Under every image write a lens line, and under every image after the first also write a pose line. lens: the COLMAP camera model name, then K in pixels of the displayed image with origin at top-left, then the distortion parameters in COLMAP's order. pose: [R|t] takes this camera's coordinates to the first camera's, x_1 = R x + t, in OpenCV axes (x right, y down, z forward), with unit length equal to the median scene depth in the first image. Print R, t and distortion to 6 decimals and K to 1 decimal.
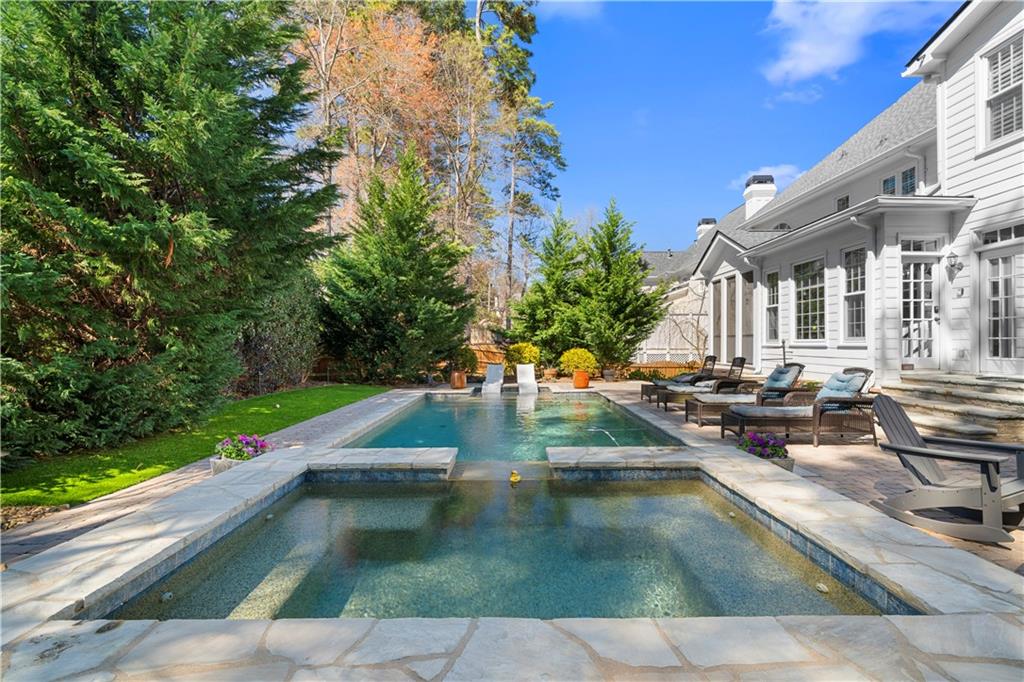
lens RADIAL K [[464.4, 0, 512.7], [0, 464.4, 339.3], [0, 0, 1]] dist [-0.007110, 0.006252]
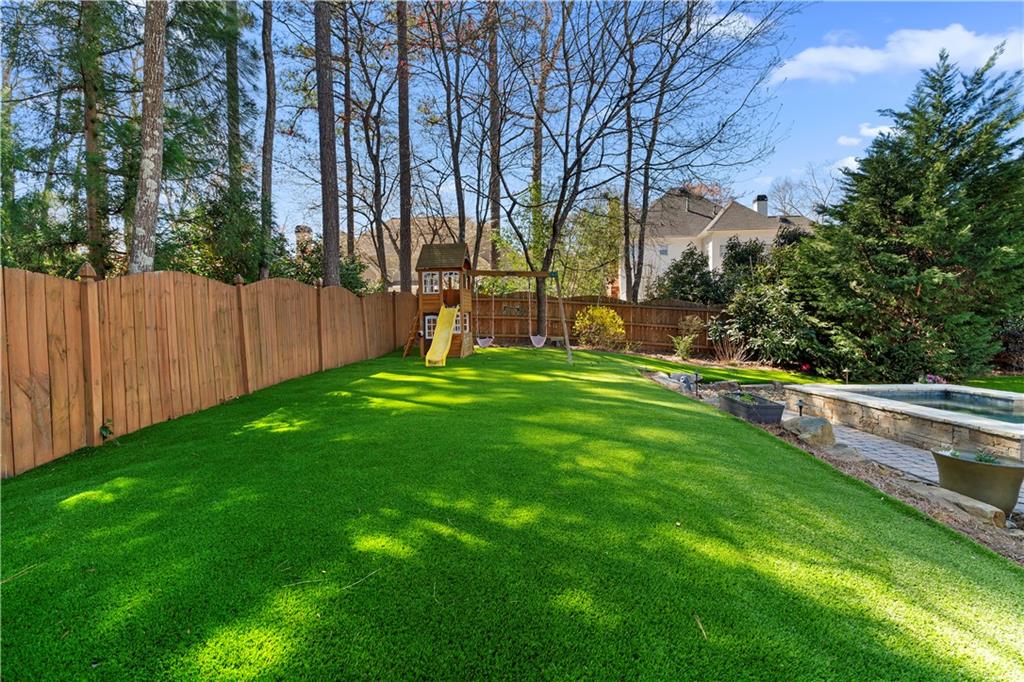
lens RADIAL K [[464.4, 0, 506.8], [0, 464.4, 344.9], [0, 0, 1]] dist [-0.007110, 0.006252]
pose [[-0.006875, 0.037297, -0.999281, 0.501386], [0.015728, 0.999185, 0.037185, -0.015218], [0.999853, -0.015461, -0.007456, -0.309544]]
